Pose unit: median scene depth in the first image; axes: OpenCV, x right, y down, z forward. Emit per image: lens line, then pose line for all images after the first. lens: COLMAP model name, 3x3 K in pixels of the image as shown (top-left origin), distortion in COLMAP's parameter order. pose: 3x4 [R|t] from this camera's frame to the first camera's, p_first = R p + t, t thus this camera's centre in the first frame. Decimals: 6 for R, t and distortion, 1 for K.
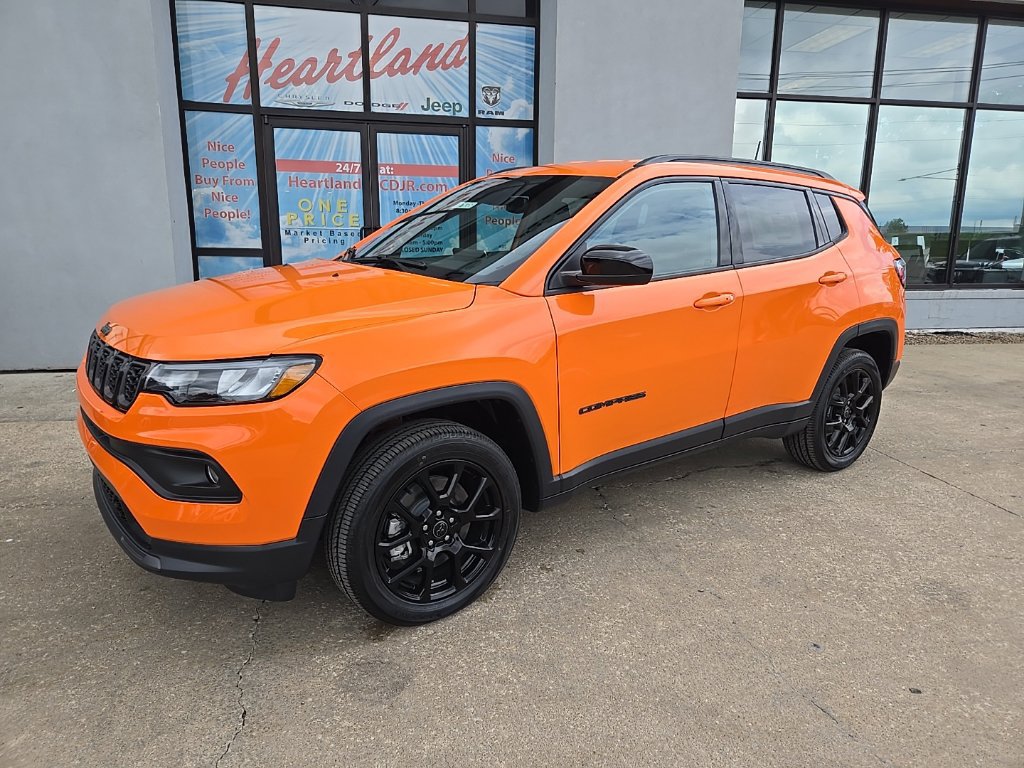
lens RADIAL K [[688.3, 0, 512.1], [0, 688.3, 382.6], [0, 0, 1]] dist [0.066032, -0.053534]
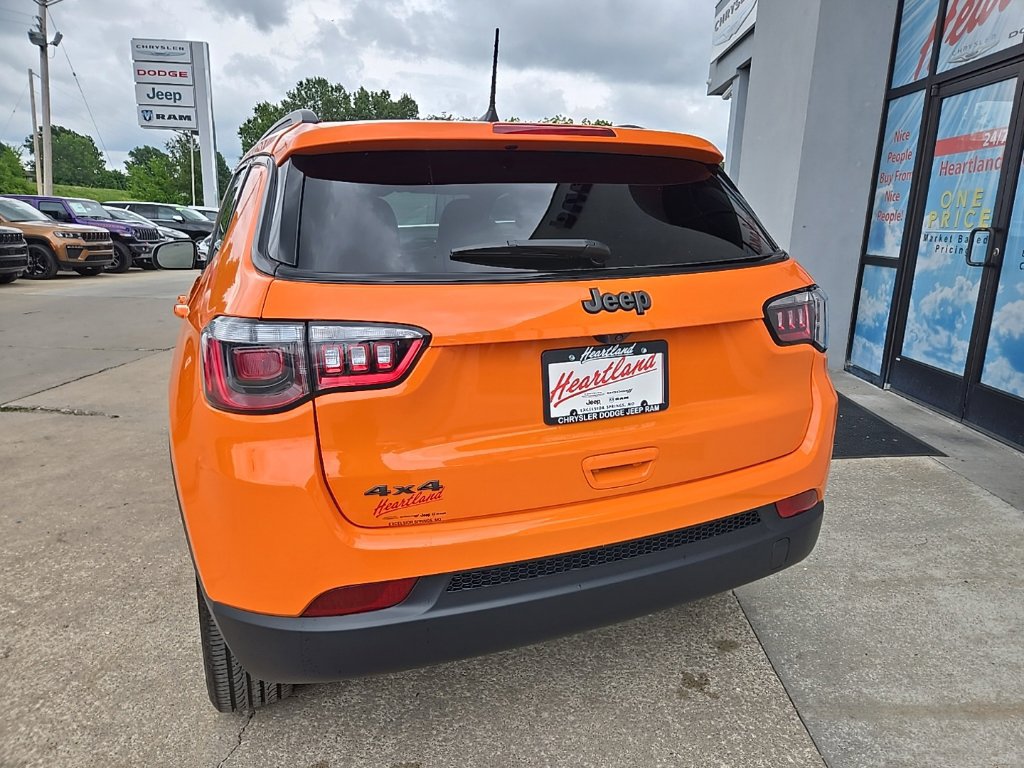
lens RADIAL K [[688.3, 0, 509.9], [0, 688.3, 382.6], [0, 0, 1]] dist [0.066032, -0.053534]
pose [[-0.230330, 0.203600, -0.951575, 0.540342], [-0.215919, 0.942799, 0.253986, -0.167395], [0.948856, 0.263964, -0.173194, 0.761715]]
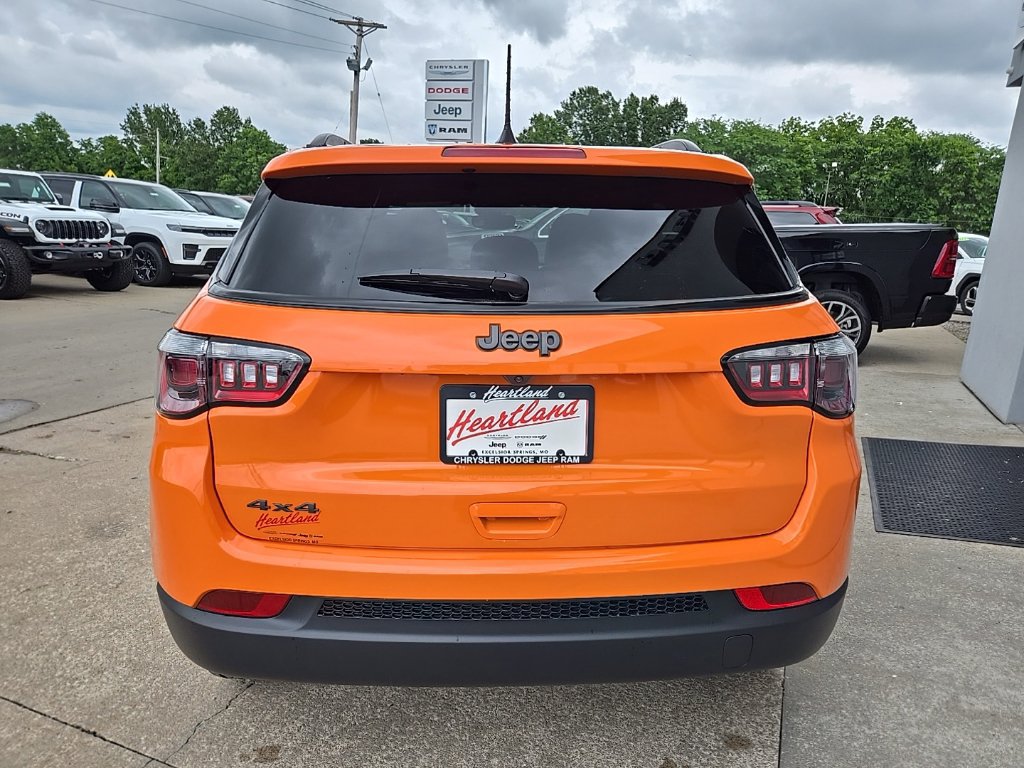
lens RADIAL K [[688.3, 0, 513.1], [0, 688.3, 388.3], [0, 0, 1]] dist [0.066032, -0.053534]
pose [[-0.555896, 0.162725, -0.815169, 0.484836], [-0.213884, 0.919634, 0.329434, -0.196755], [0.803264, 0.357483, -0.476417, 0.850272]]
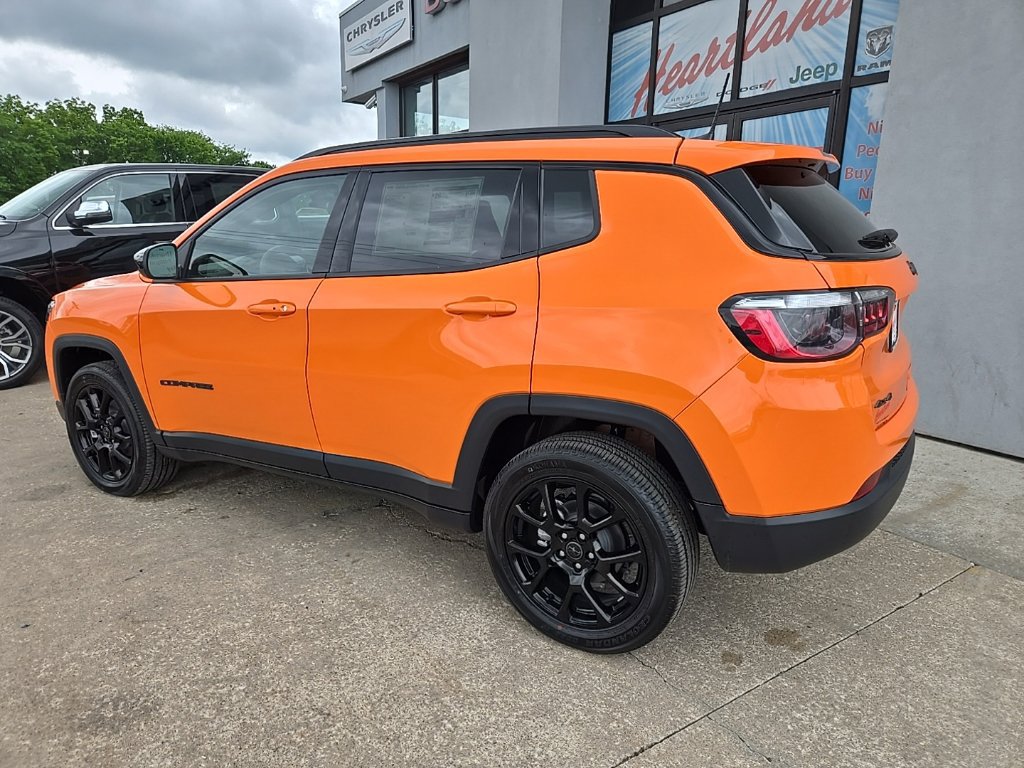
lens RADIAL K [[688.3, 0, 506.7], [0, 688.3, 385.6], [0, 0, 1]] dist [0.066032, -0.053534]
pose [[0.369886, 0.194090, -0.908578, 0.572450], [-0.195446, 0.972308, 0.128137, -0.090607], [0.908287, 0.130182, 0.397577, 0.429194]]
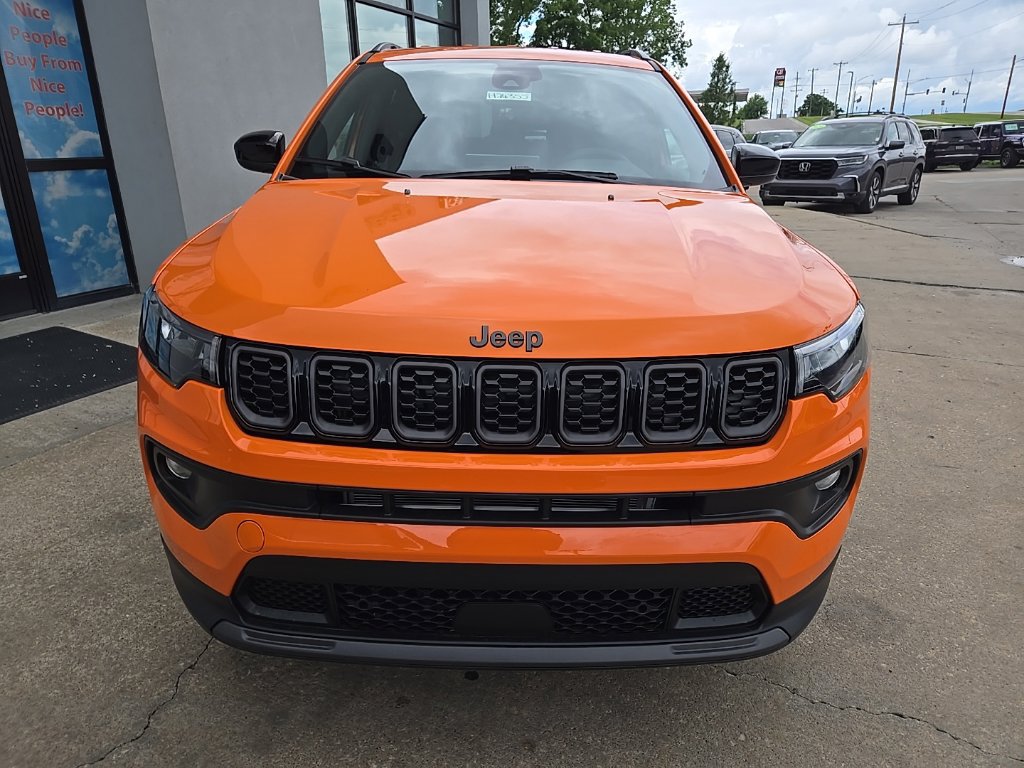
lens RADIAL K [[688.3, 0, 511.4], [0, 688.3, 381.0], [0, 0, 1]] dist [0.066032, -0.053534]
pose [[0.588993, -0.278309, 0.758704, -0.364167], [0.174243, 0.960482, 0.217058, -0.058478], [-0.789131, 0.004354, 0.614210, 0.256068]]
